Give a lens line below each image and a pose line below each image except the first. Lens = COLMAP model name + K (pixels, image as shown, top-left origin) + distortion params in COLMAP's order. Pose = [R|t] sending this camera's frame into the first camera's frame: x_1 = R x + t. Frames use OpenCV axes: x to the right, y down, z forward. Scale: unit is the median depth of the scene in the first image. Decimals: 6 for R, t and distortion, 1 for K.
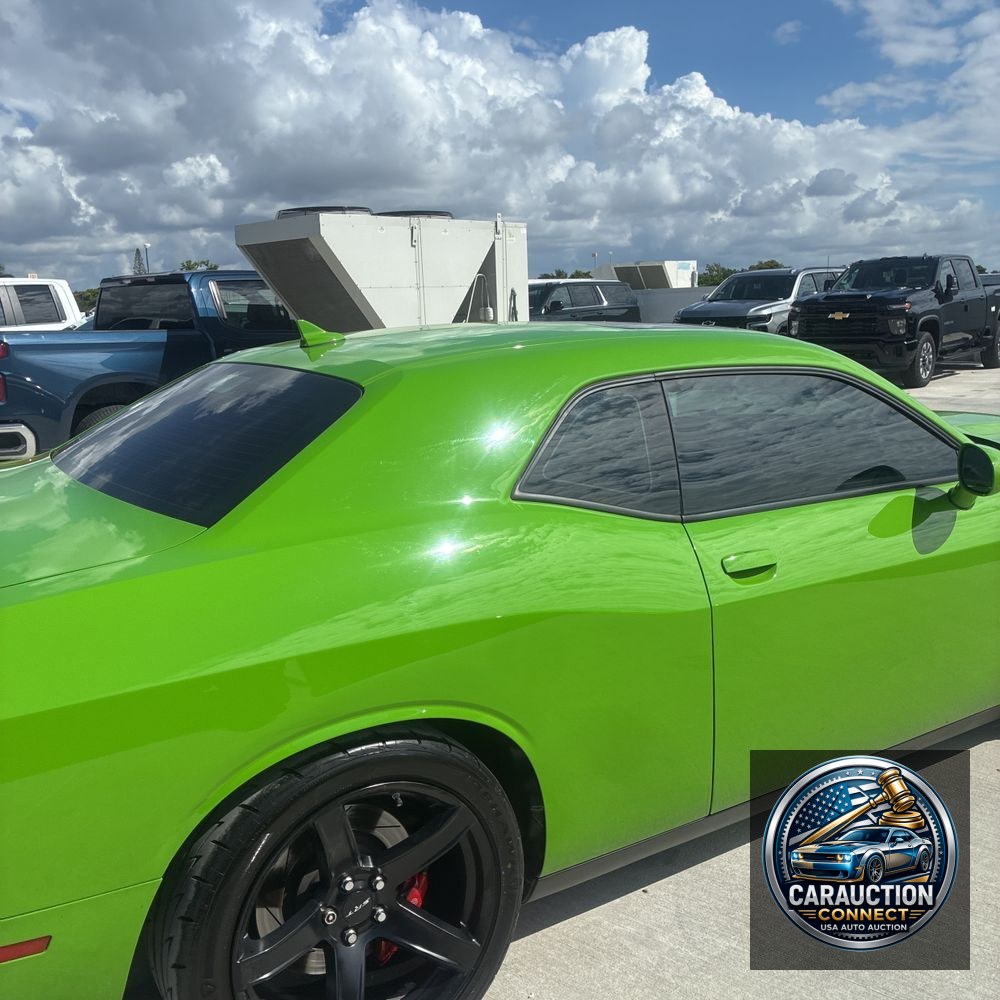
lens RADIAL K [[1047.8, 0, 498.6], [0, 1047.8, 504.7], [0, 0, 1]] dist [0.040188, 0.000000]
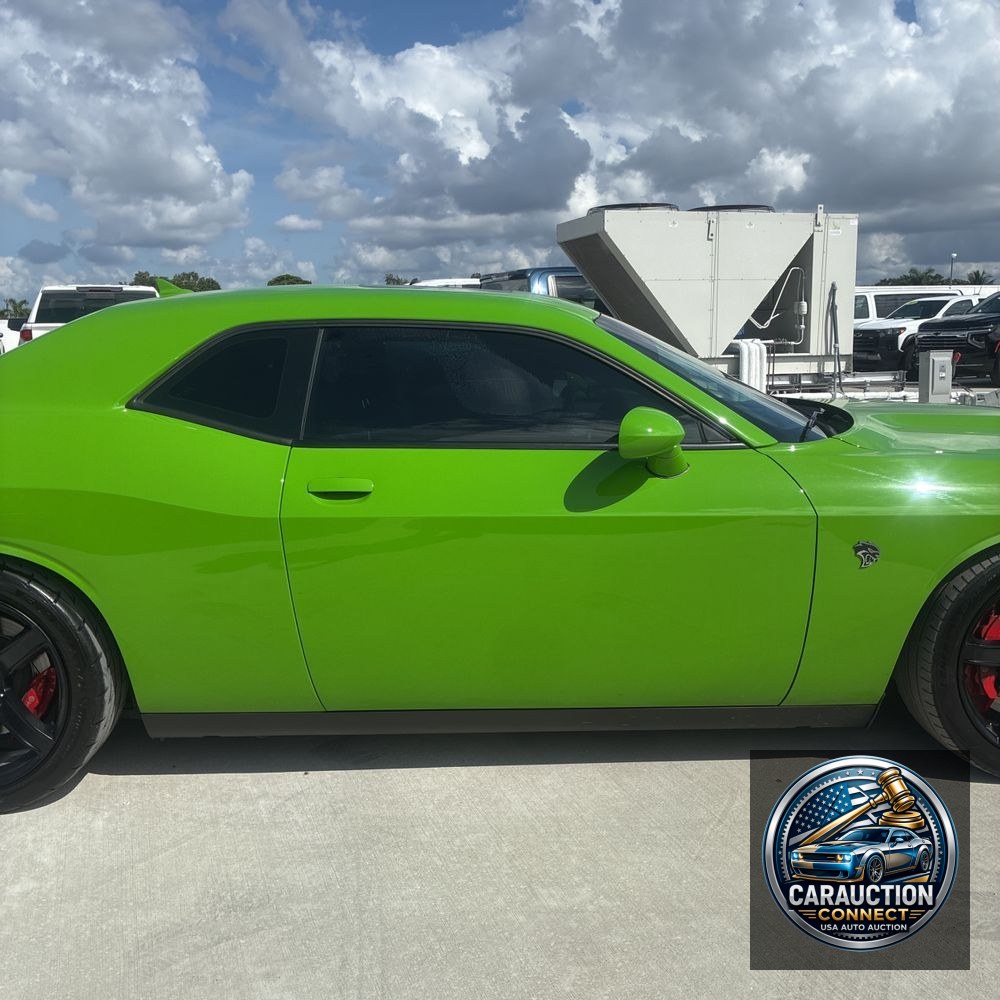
lens RADIAL K [[1047.8, 0, 494.1], [0, 1047.8, 498.3], [0, 0, 1]] dist [0.040188, 0.000000]
pose [[0.862483, 0.104076, -0.495270, 0.259963], [-0.110390, 0.993750, 0.016590, 0.008297], [0.493901, 0.040364, 0.868581, 0.022453]]
